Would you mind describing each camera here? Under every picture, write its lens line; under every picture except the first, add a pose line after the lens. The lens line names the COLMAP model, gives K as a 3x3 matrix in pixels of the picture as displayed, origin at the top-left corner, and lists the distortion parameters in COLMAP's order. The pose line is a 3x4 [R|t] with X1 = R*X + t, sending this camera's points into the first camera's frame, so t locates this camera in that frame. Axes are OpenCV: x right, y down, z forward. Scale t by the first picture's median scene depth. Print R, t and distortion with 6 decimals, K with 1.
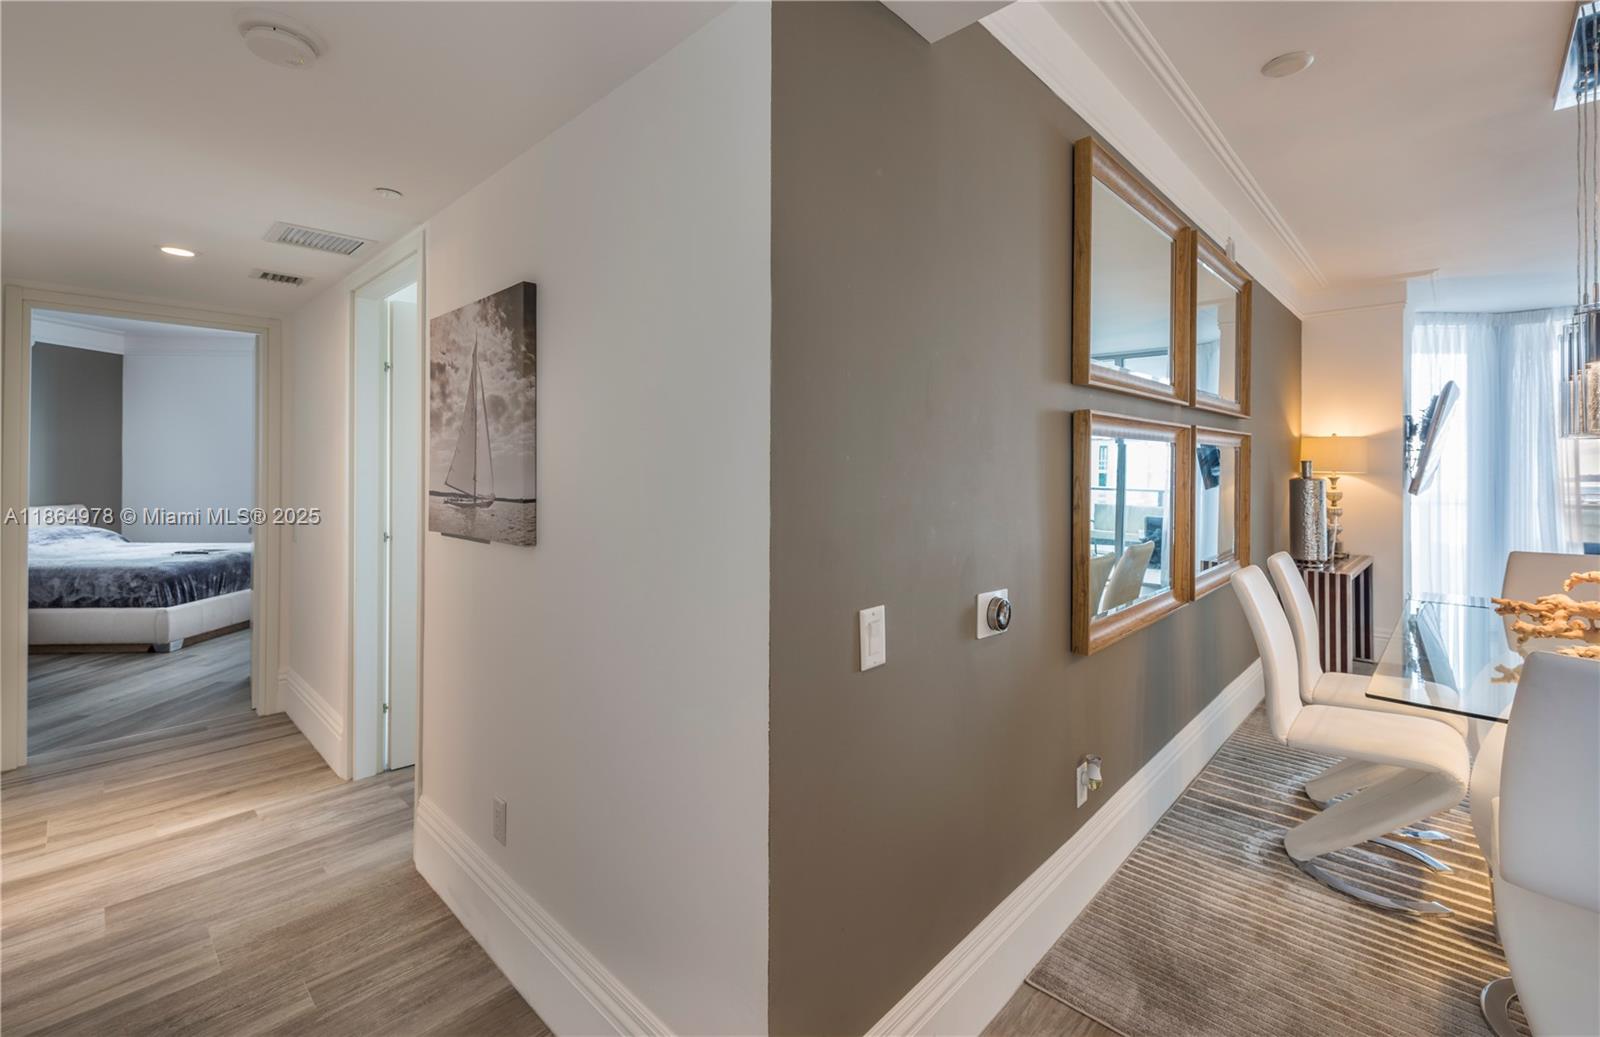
lens RADIAL K [[688.9, 0, 823.5], [0, 688.9, 463.0], [0, 0, 1]] dist [0.003363, -0.000258]
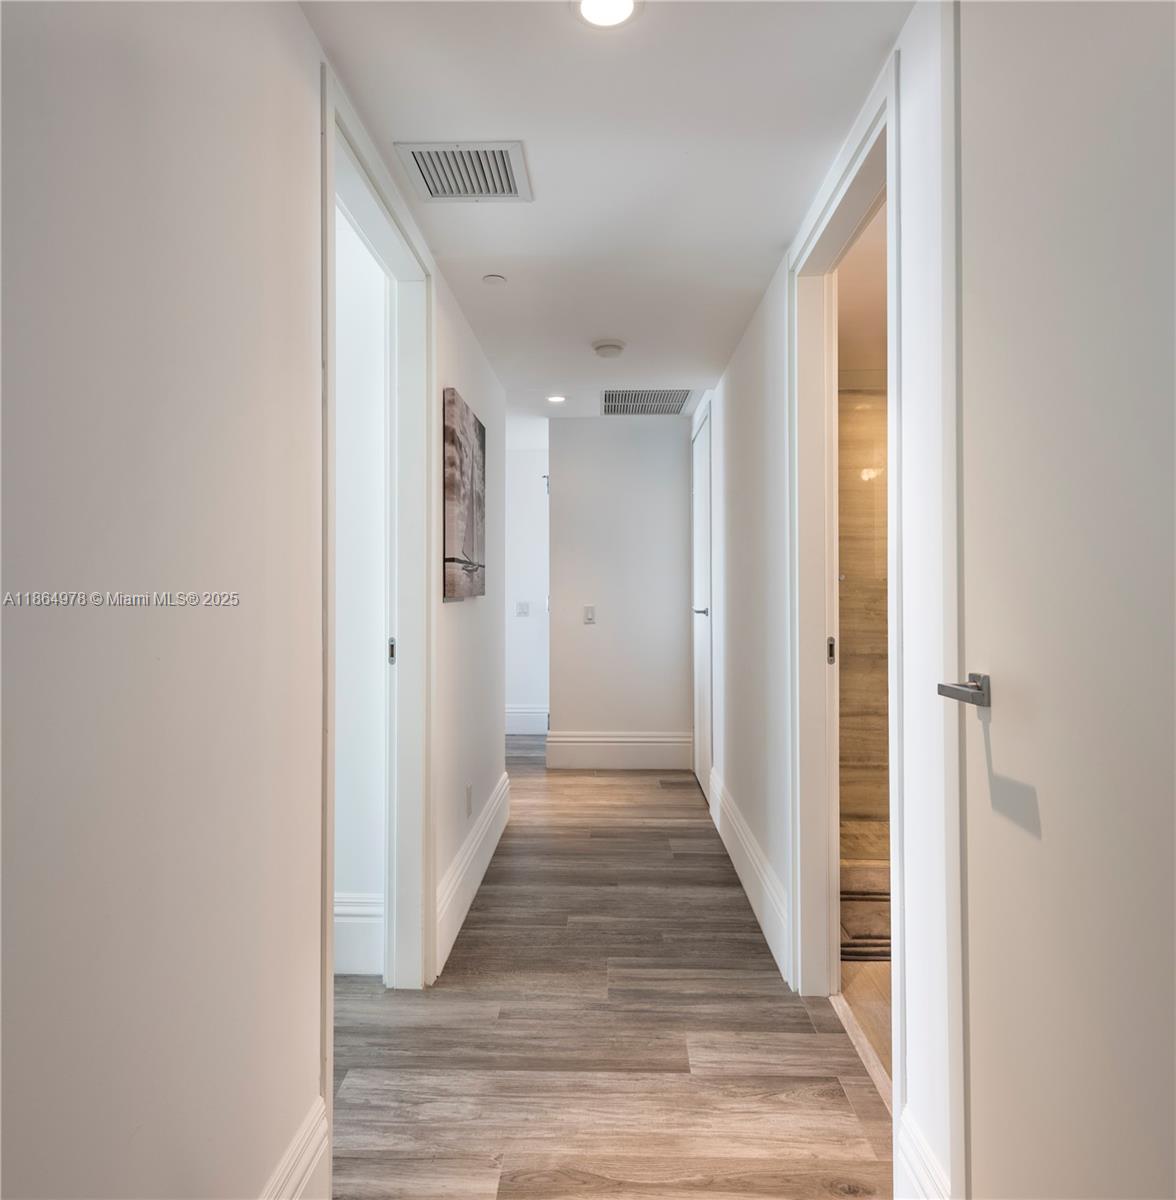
lens RADIAL K [[723.7, 0, 588.8], [0, 723.7, 593.7], [0, 0, 1]] dist [-0.000833, -0.000007]
pose [[-0.650975, -0.007860, 0.759058, -1.629396], [0.001353, 0.999933, 0.011515, 0.087324], [-0.759098, 0.008523, -0.650921, 1.665569]]
